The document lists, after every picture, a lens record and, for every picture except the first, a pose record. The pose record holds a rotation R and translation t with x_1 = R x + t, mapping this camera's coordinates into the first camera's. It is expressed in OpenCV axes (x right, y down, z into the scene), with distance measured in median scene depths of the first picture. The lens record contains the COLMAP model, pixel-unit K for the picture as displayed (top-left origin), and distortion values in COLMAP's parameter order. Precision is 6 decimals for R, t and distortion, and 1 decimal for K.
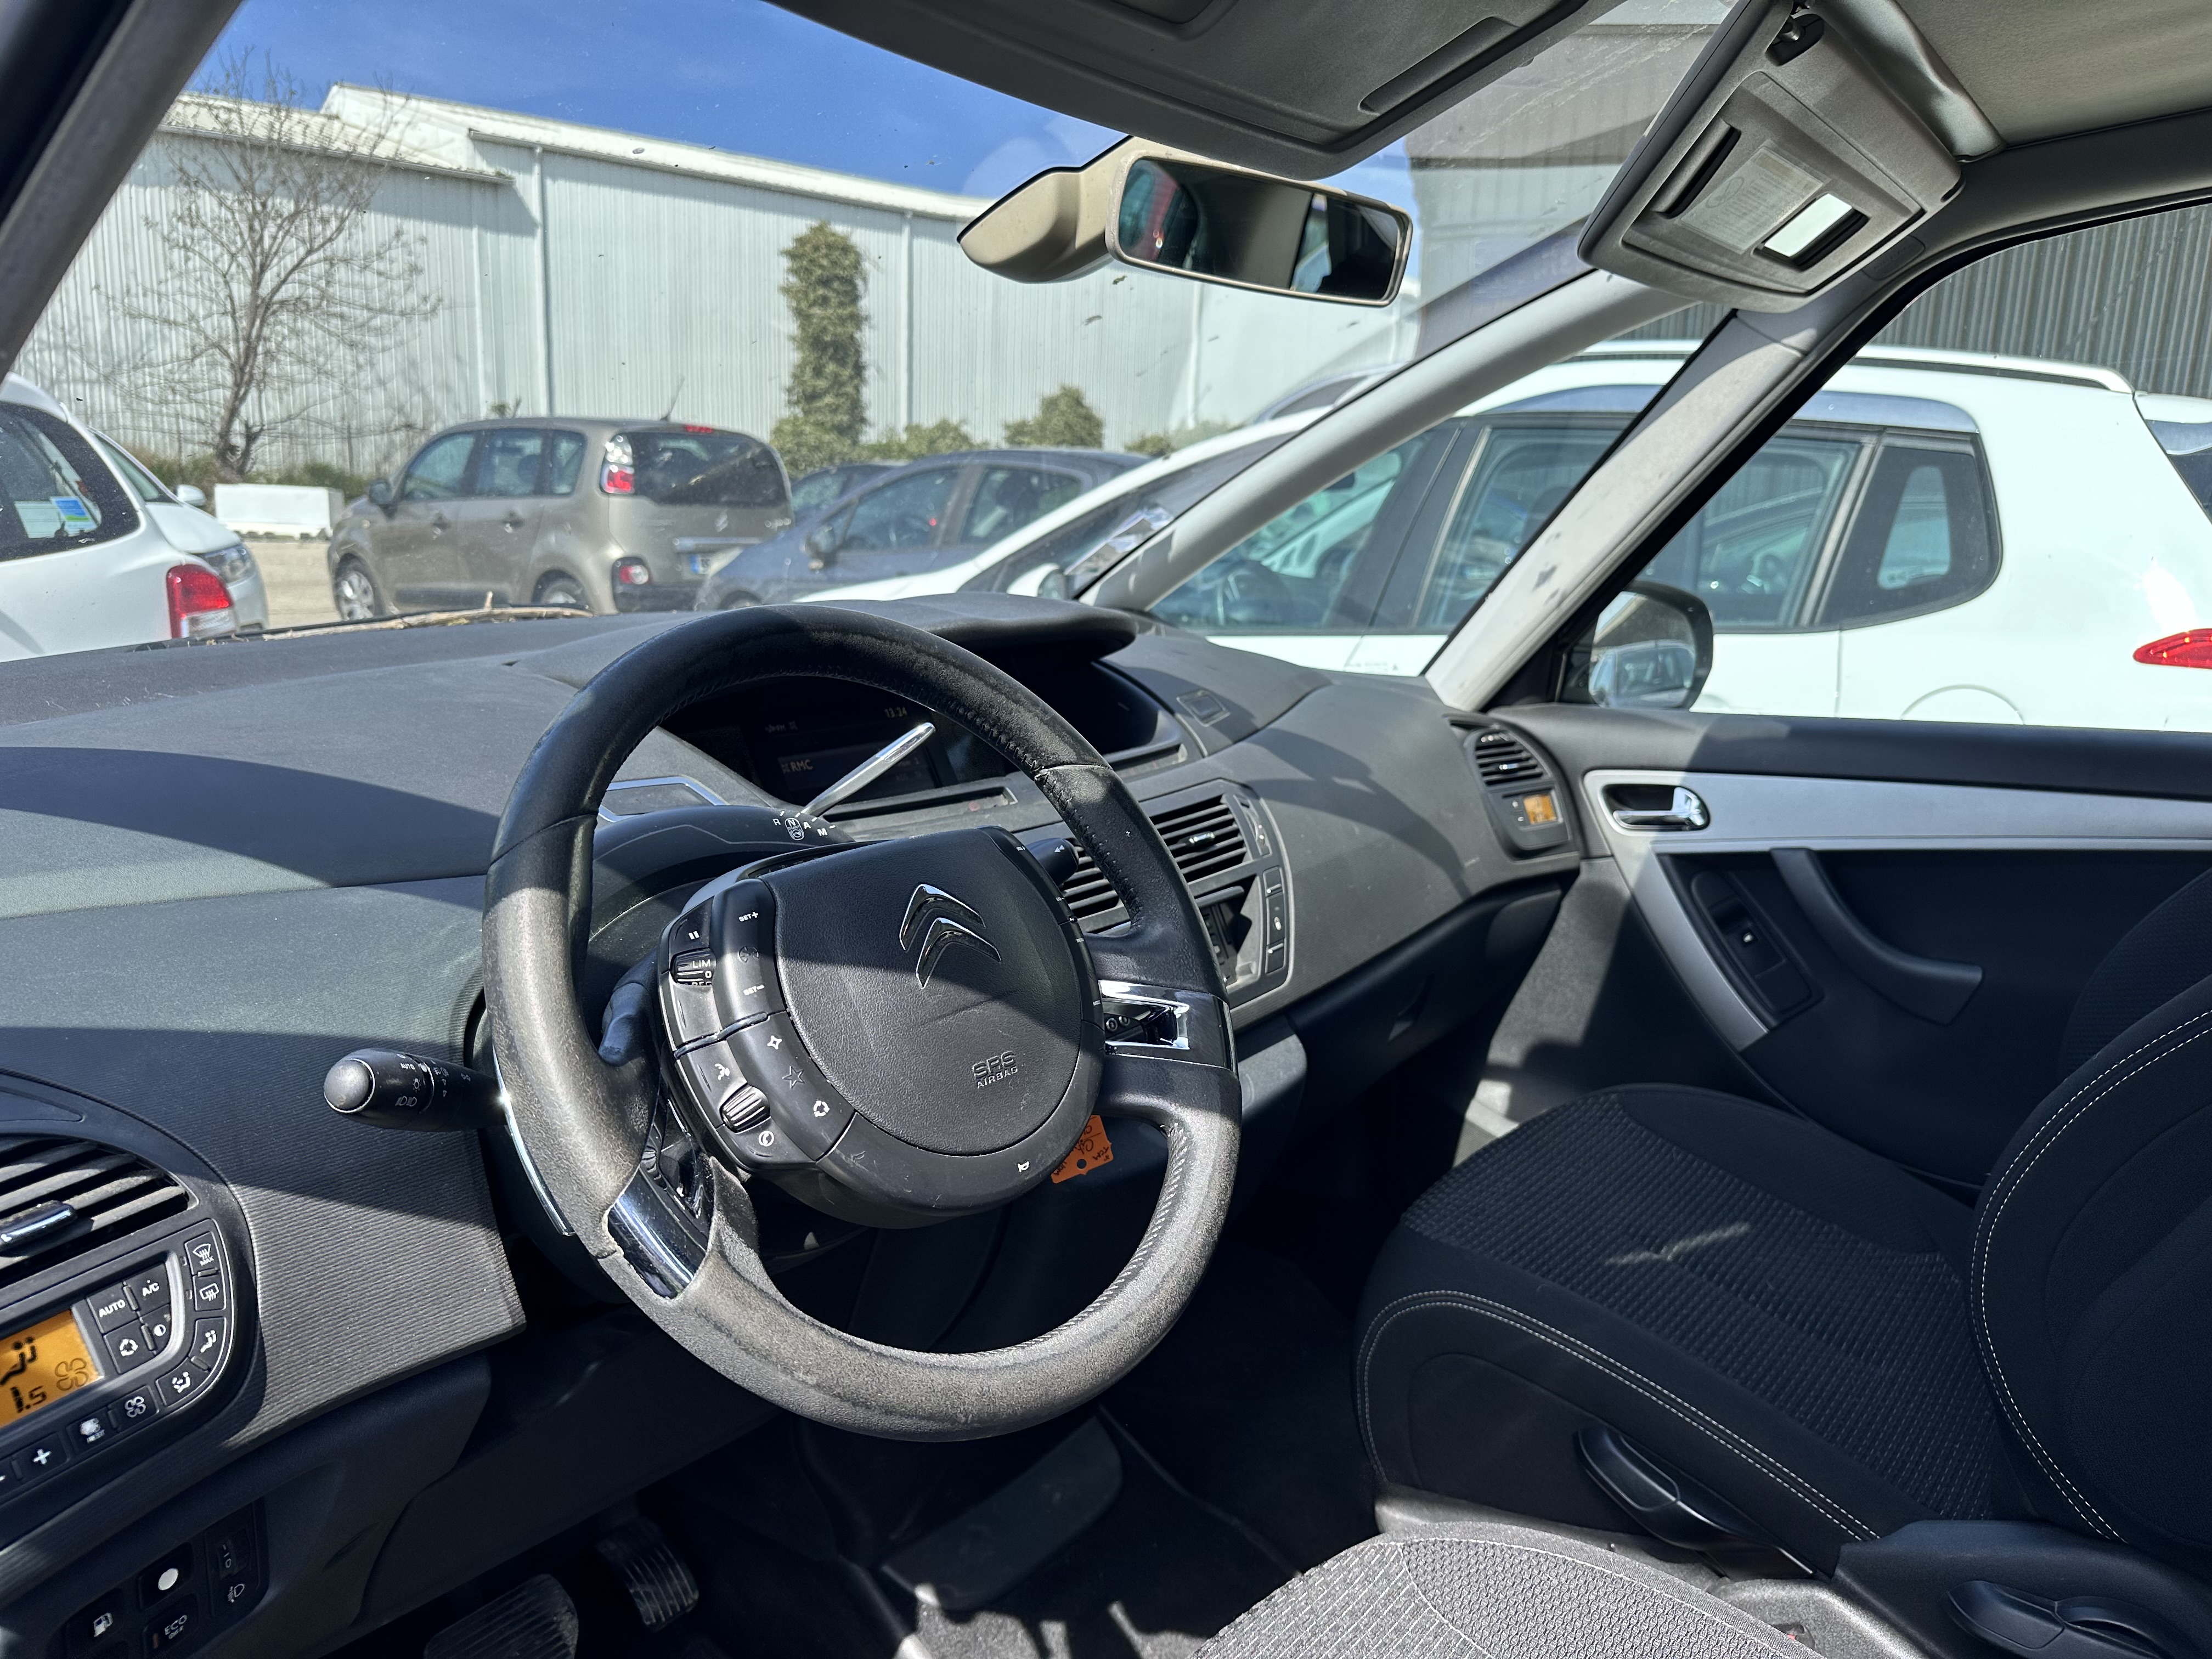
lens RADIAL K [[1533.0, 0, 1092.1], [0, 1533.0, 824.5], [0, 0, 1]] dist [0.011241, -0.026386]
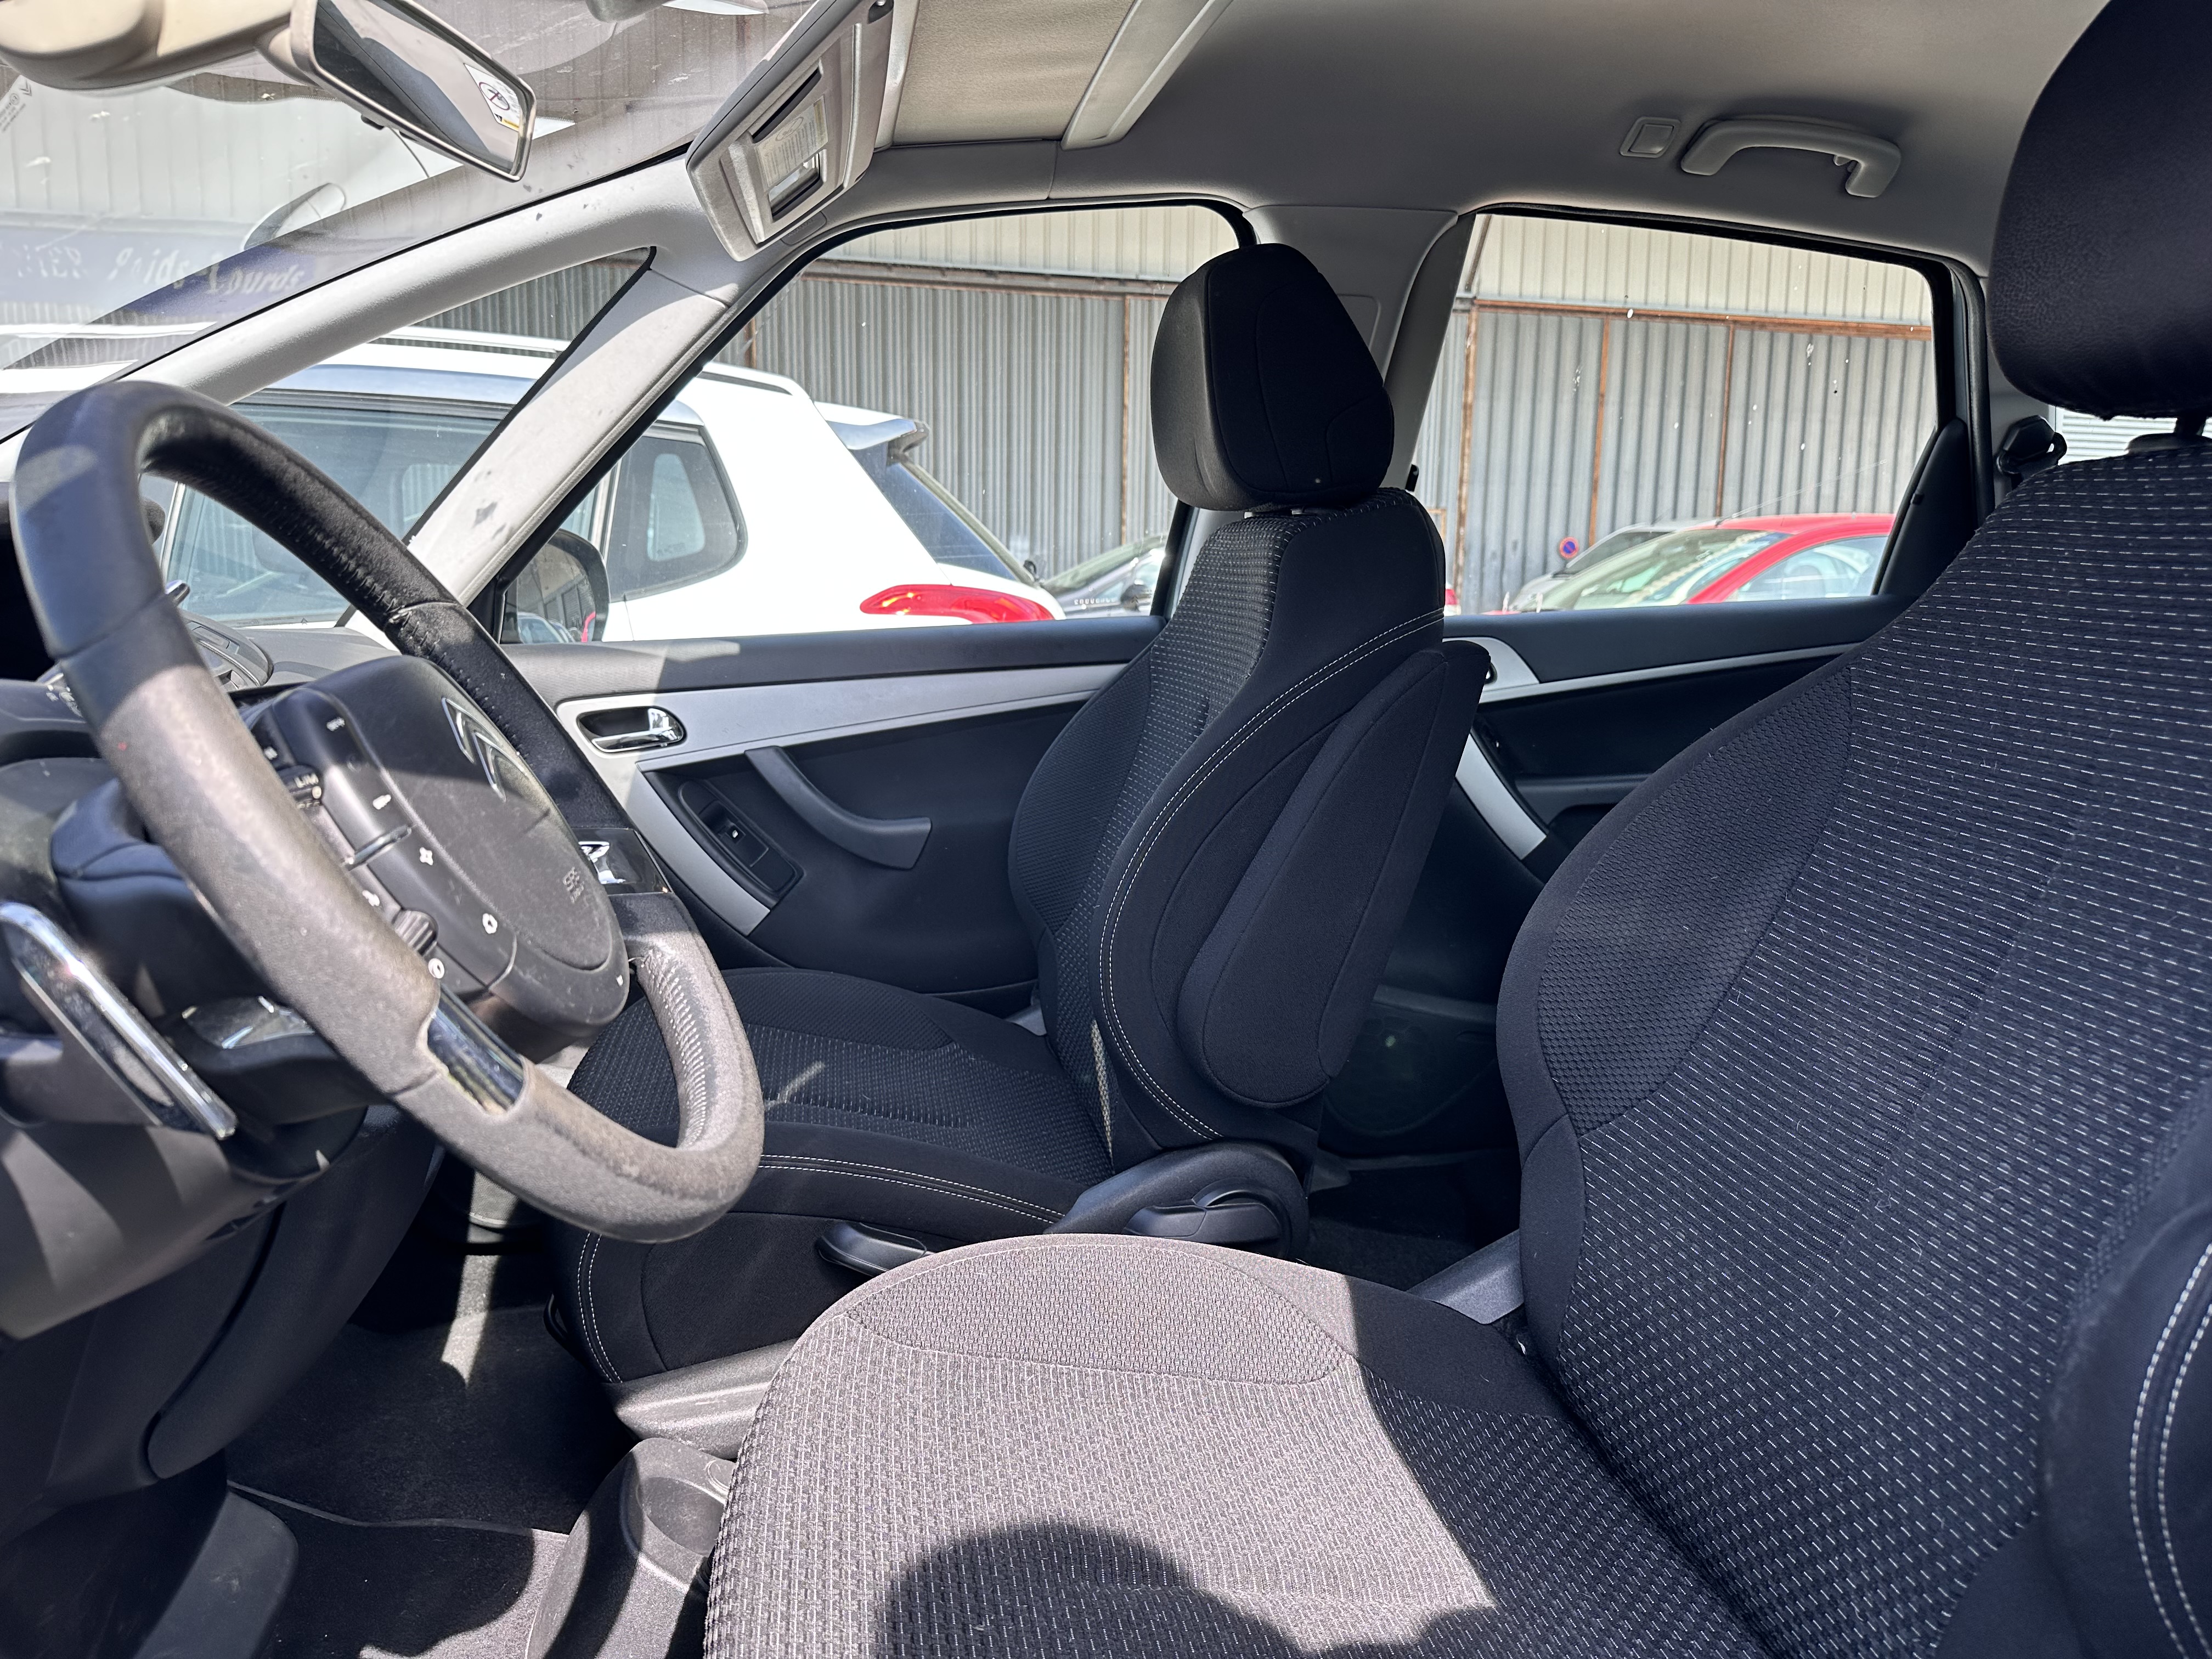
lens RADIAL K [[1533.0, 0, 1092.1], [0, 1533.0, 824.5], [0, 0, 1]] dist [0.011241, -0.026386]
pose [[0.670478, -0.133642, 0.729794, -0.215778], [0.143425, 0.988436, 0.049238, 0.050772], [-0.727934, 0.071658, 0.681892, 0.053621]]
